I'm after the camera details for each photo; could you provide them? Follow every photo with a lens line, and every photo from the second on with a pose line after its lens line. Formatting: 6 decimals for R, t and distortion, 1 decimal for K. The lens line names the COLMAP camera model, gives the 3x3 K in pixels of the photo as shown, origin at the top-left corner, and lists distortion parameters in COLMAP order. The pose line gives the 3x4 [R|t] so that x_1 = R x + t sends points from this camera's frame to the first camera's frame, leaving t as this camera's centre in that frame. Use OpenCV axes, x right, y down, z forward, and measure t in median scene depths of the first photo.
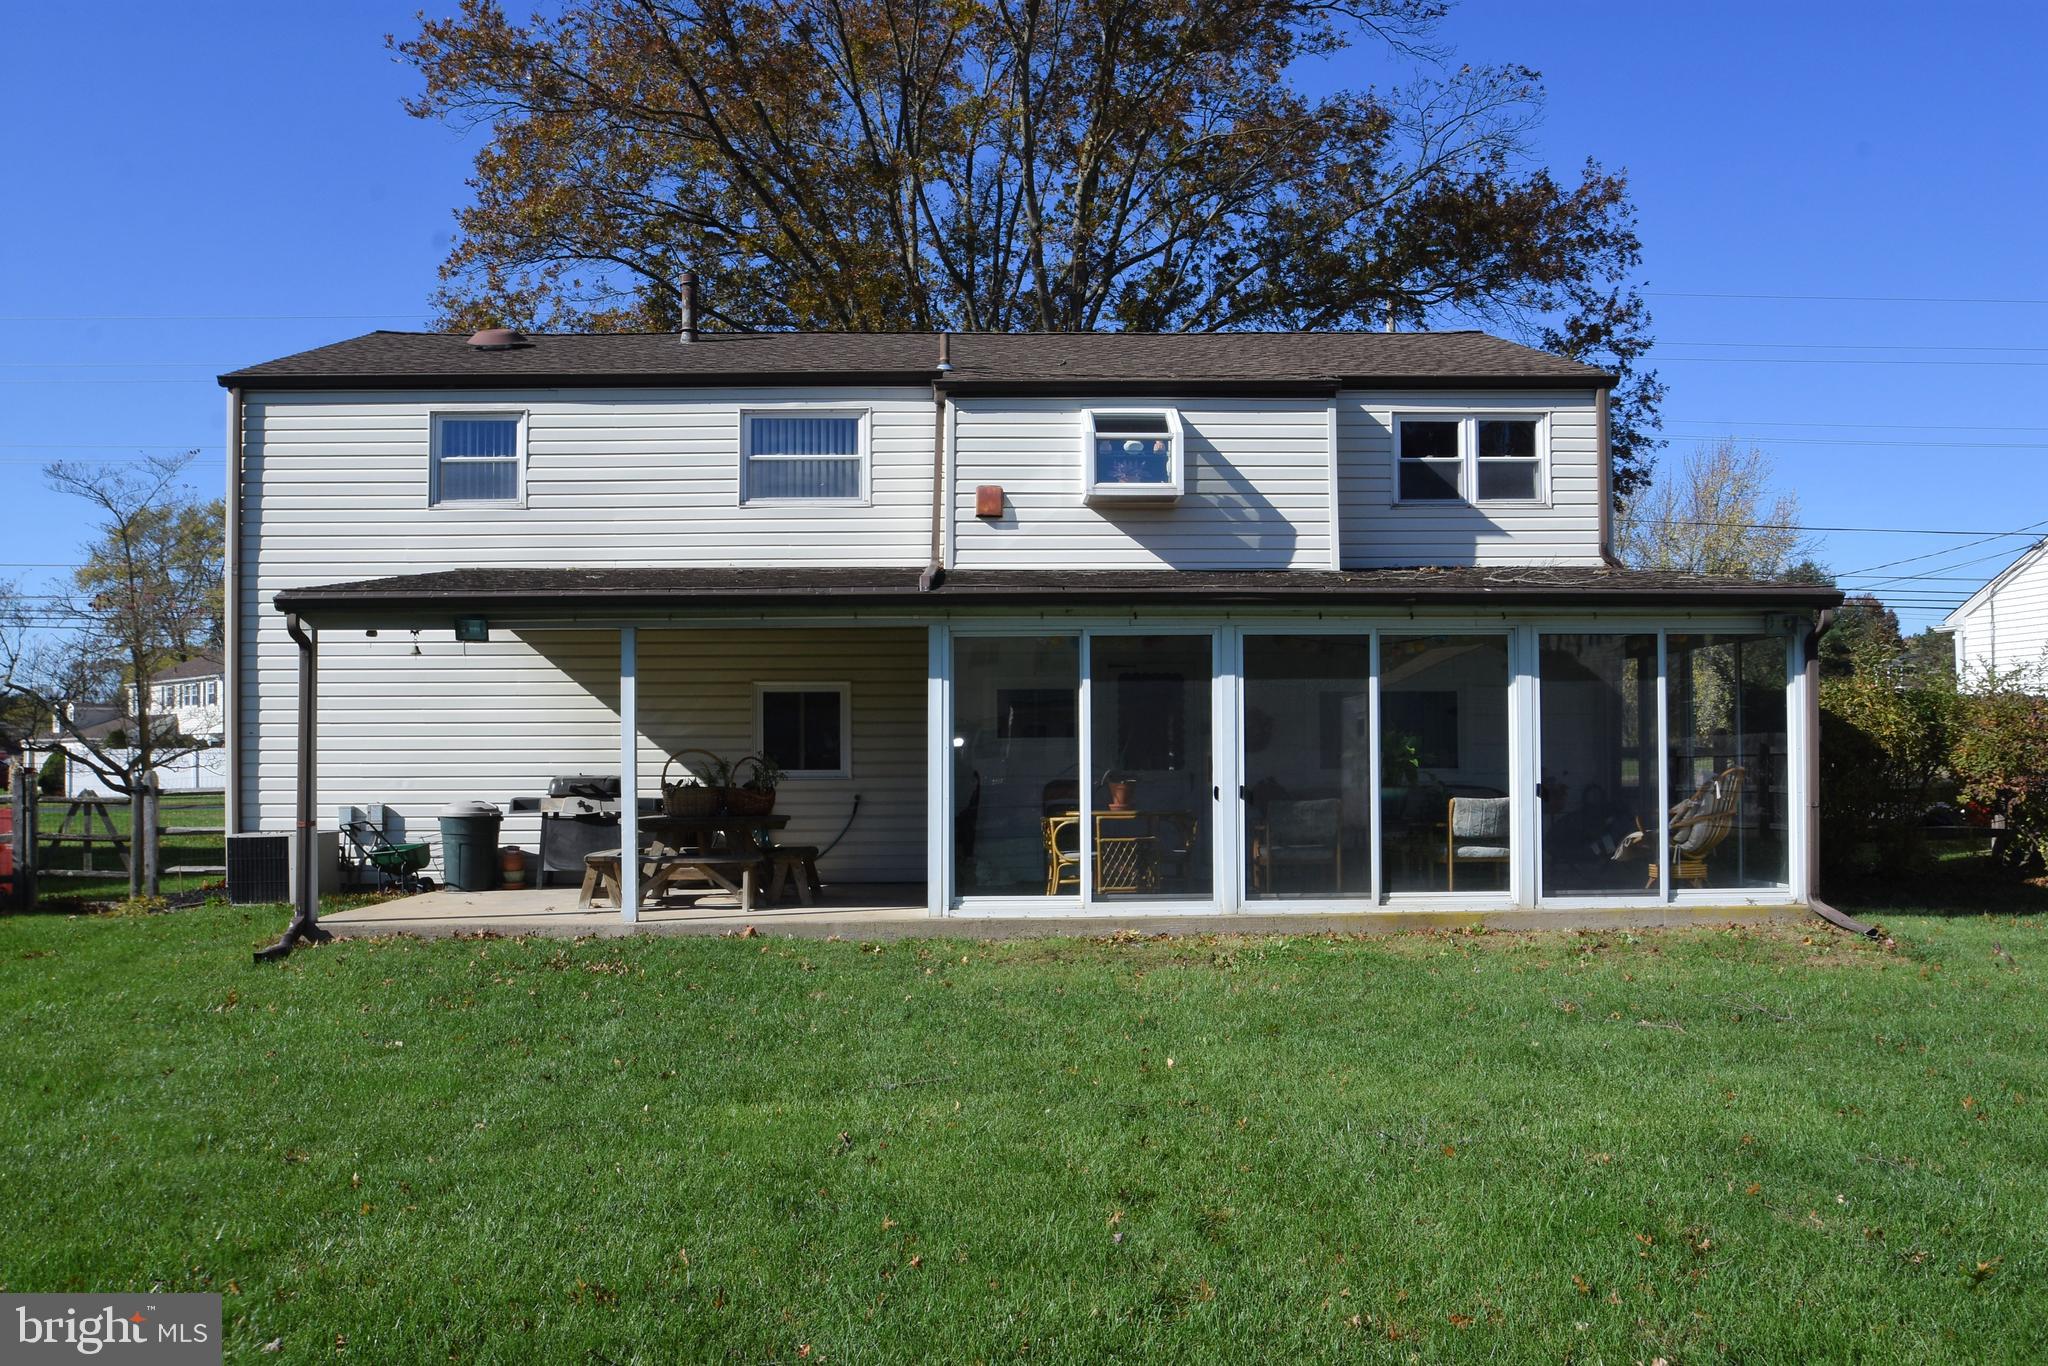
lens RADIAL K [[1510.0, 0, 1018.0], [0, 1510.0, 732.6], [0, 0, 1]] dist [-0.049770, -0.001730]
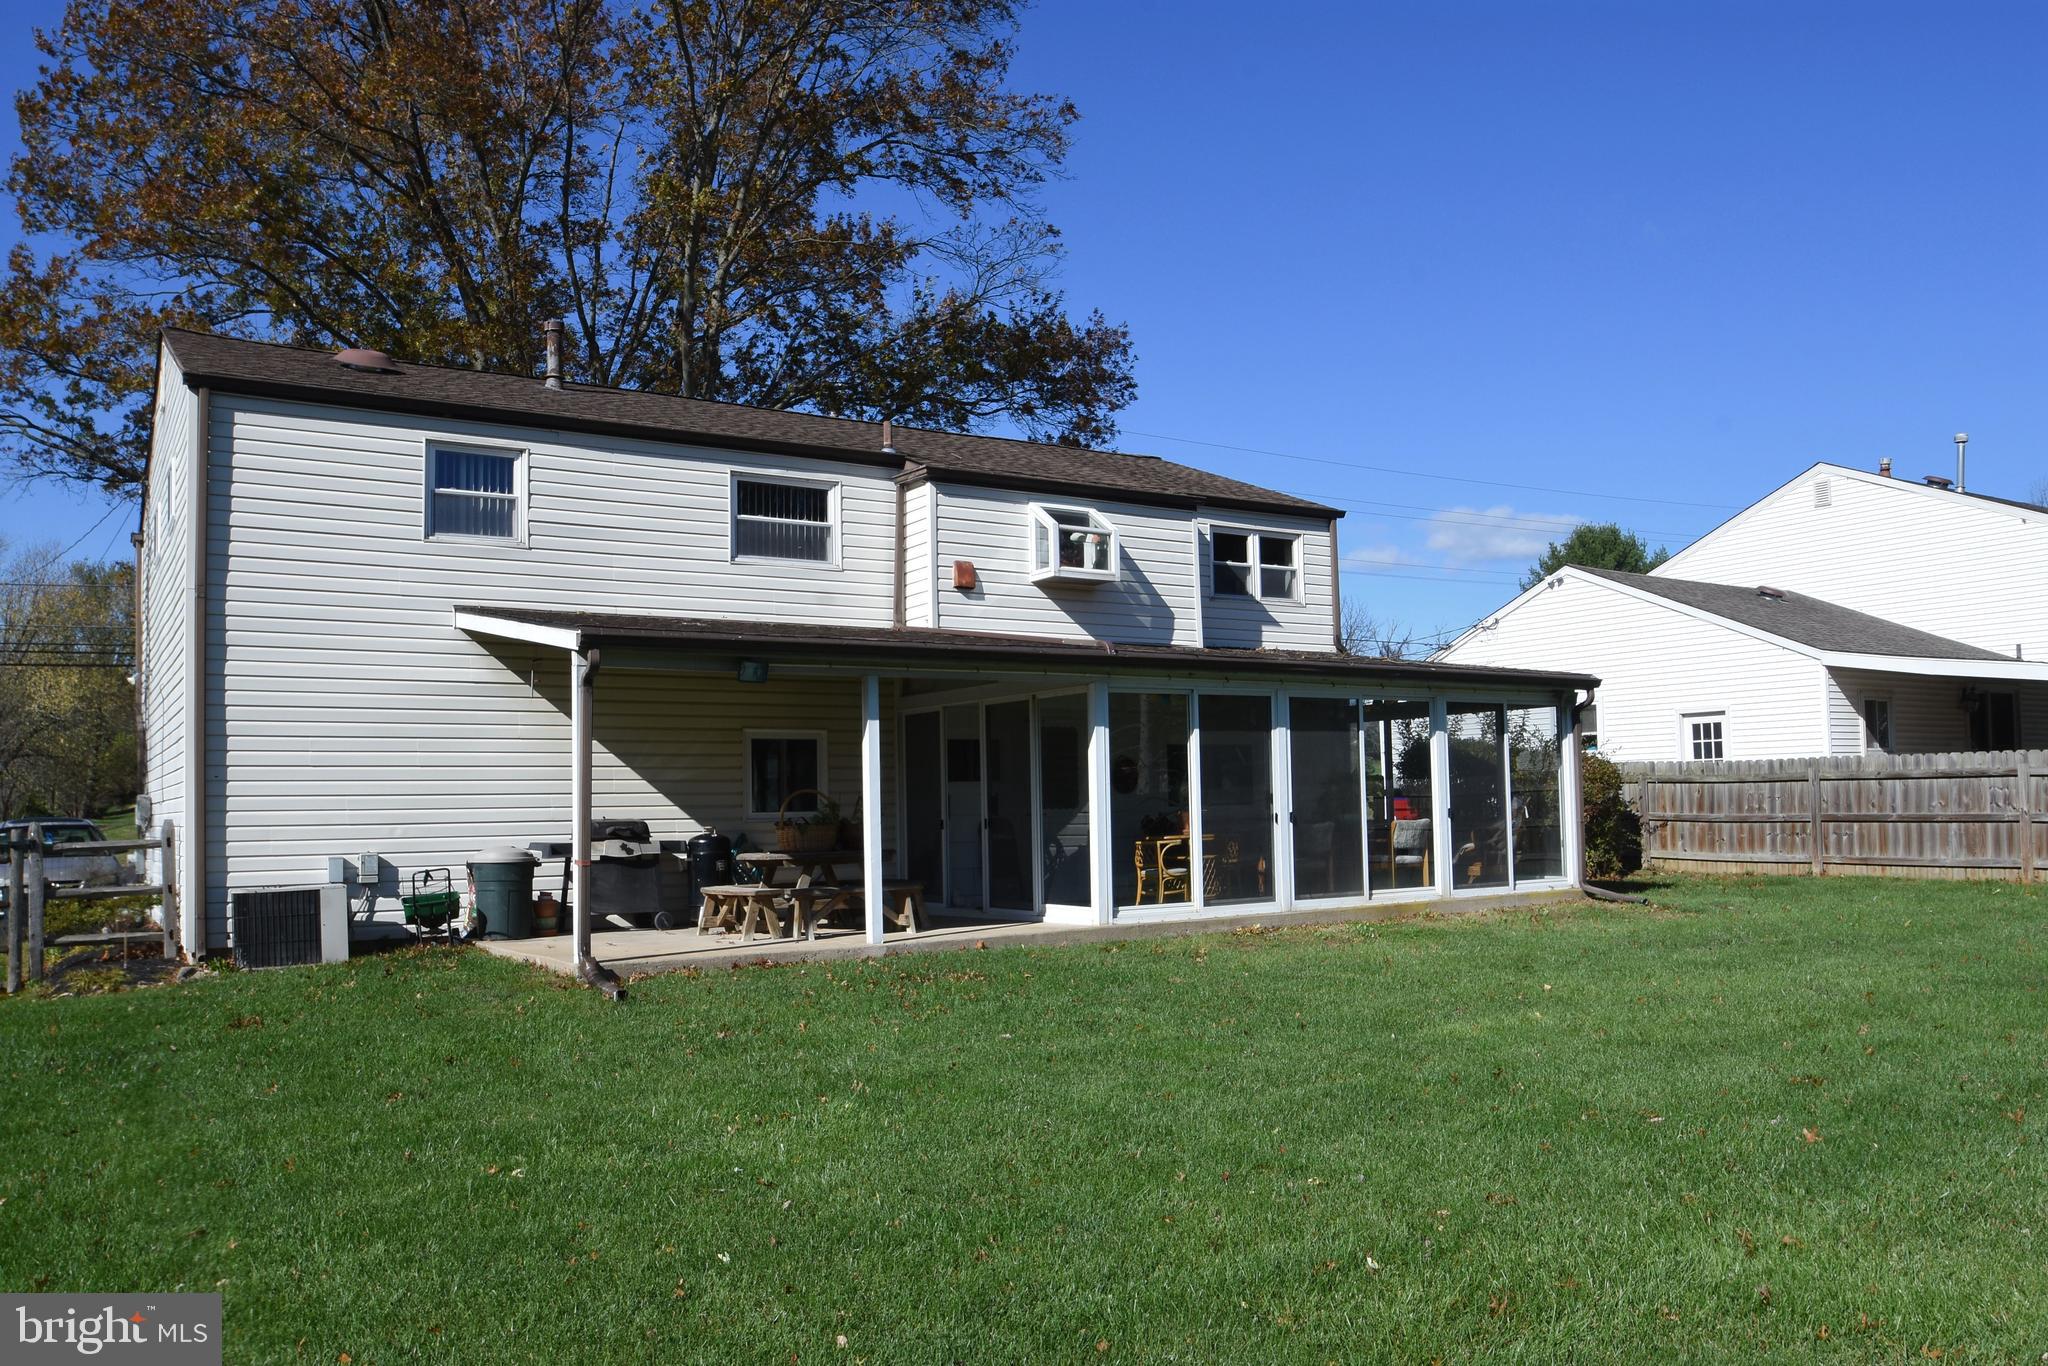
lens RADIAL K [[1510.0, 0, 1018.0], [0, 1510.0, 732.6], [0, 0, 1]] dist [-0.049770, -0.001730]
pose [[0.858127, 0.014521, 0.513232, -0.556267], [0.007964, 0.999103, -0.041584, 0.014333], [-0.513376, 0.039771, 0.857242, -0.000946]]
